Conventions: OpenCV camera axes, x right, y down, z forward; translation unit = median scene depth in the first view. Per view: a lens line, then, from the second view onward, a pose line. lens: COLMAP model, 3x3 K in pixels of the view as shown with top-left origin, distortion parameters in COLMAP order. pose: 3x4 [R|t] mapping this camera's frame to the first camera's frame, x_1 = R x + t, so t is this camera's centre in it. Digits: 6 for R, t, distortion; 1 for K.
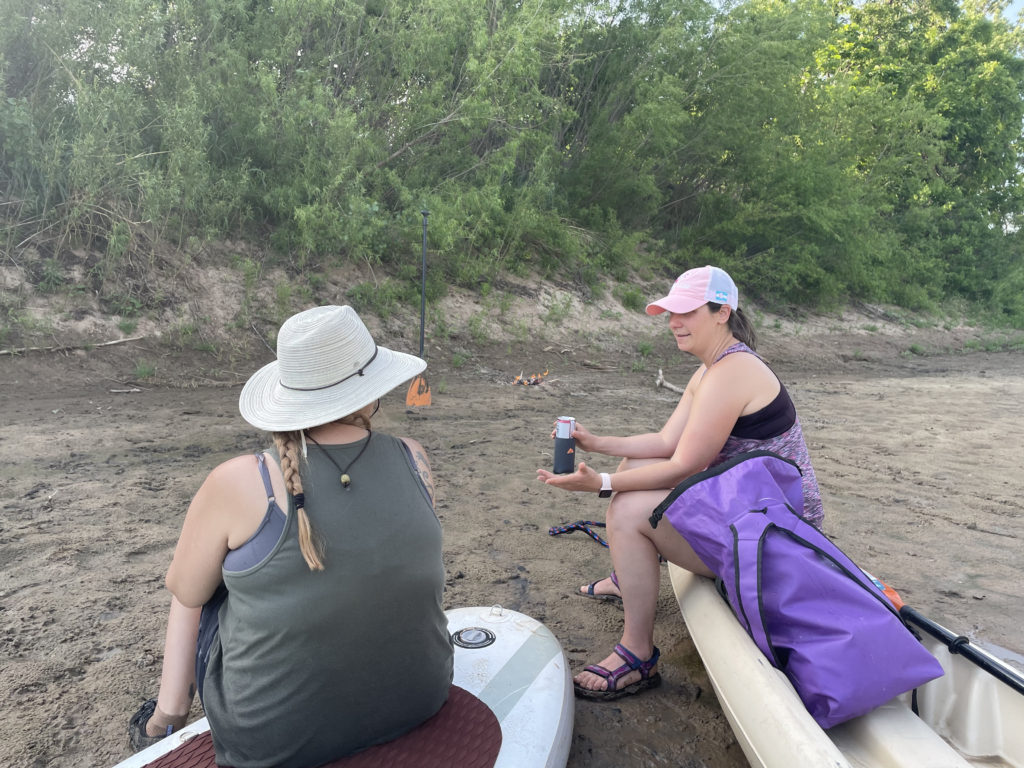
lens RADIAL K [[762.6, 0, 512.0], [0, 762.6, 384.0], [0, 0, 1]] dist [0.102199, -0.128372]
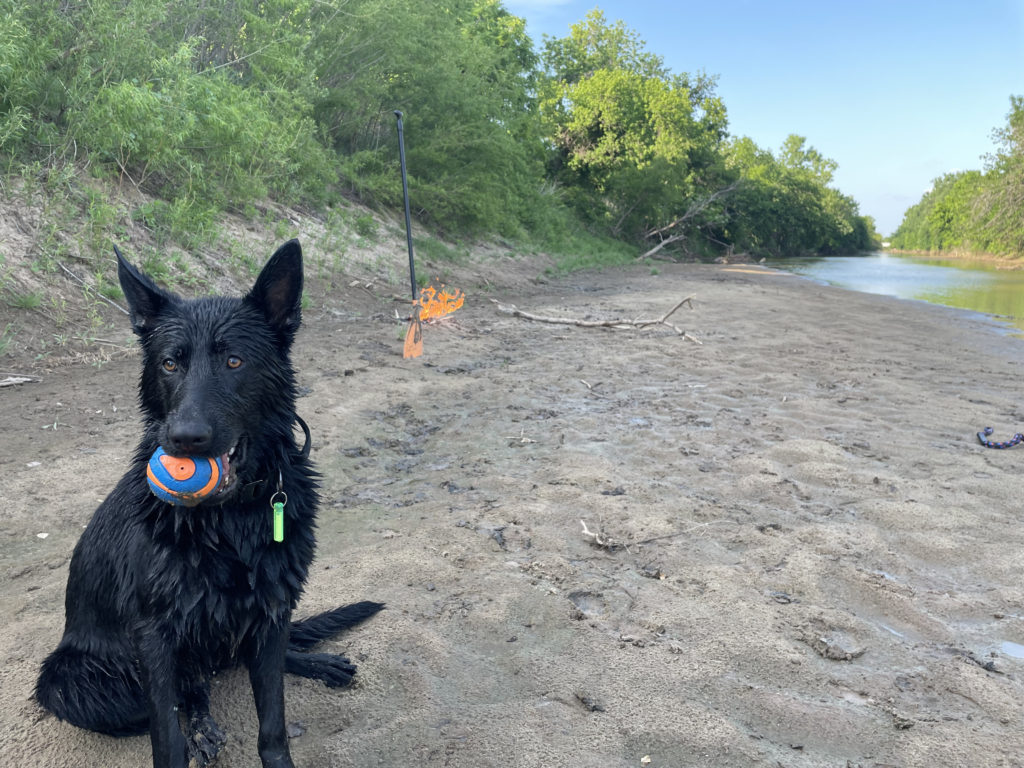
lens RADIAL K [[763.0, 0, 514.1], [0, 763.0, 377.2], [0, 0, 1]] dist [0.100337, -0.126361]
pose [[0.785282, -0.120502, 0.607299, -0.508829], [0.071255, 0.991949, 0.104688, -0.026907], [-0.615025, -0.038936, 0.787546, 0.267642]]
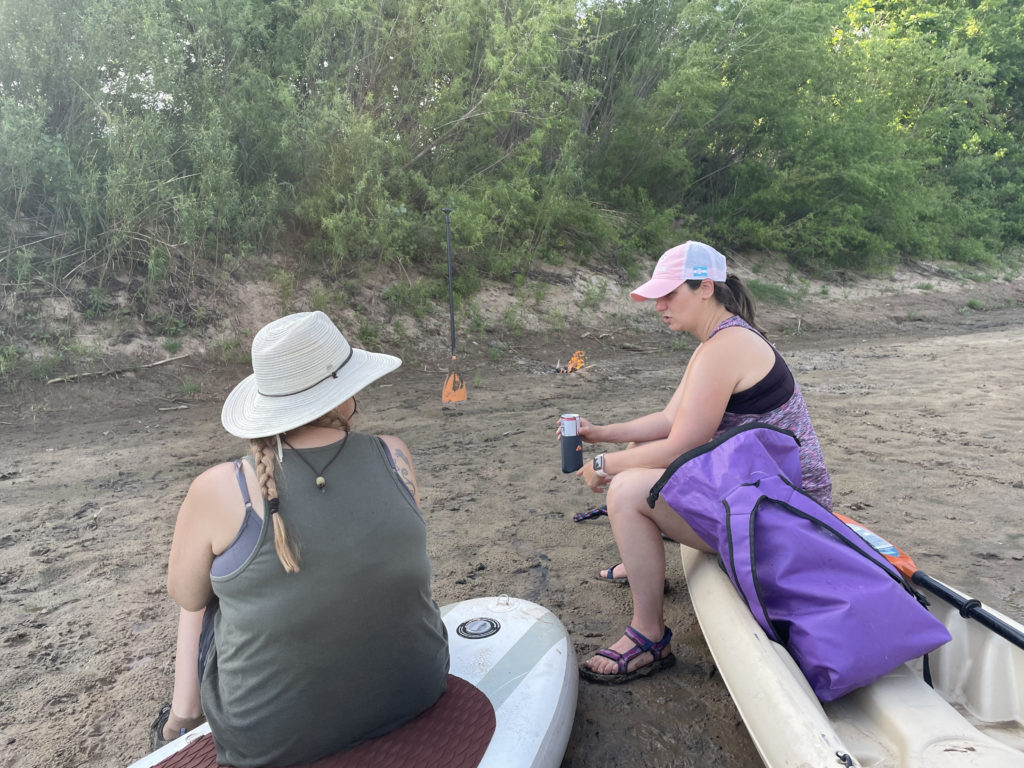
lens RADIAL K [[763.0, 0, 514.1], [0, 763.0, 377.2], [0, 0, 1]] dist [0.100337, -0.126361]
pose [[0.994815, -0.076109, -0.067465, 0.024796], [0.076362, 0.997079, 0.001173, 0.000895], [0.067179, -0.006318, 0.997721, -0.001050]]
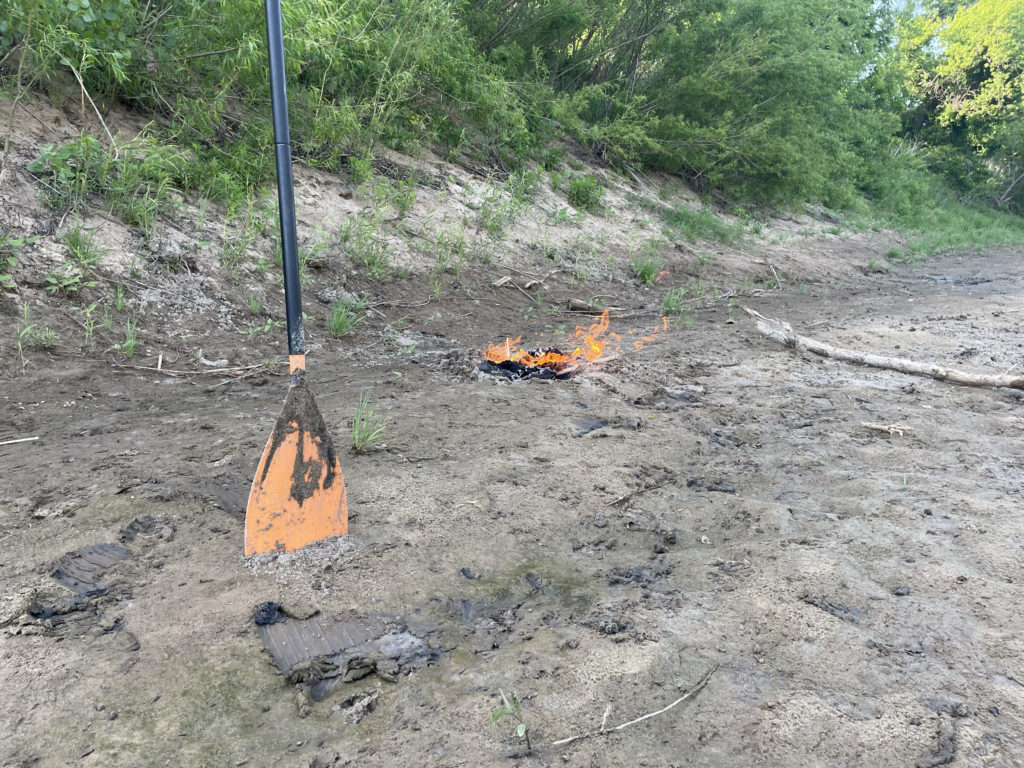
lens RADIAL K [[763.0, 0, 514.1], [0, 763.0, 377.2], [0, 0, 1]] dist [0.100337, -0.126361]
pose [[0.967505, -0.086043, 0.237760, -0.103626], [0.066295, 0.993746, 0.089857, -0.039462], [-0.244005, -0.071174, 0.967159, 0.706789]]
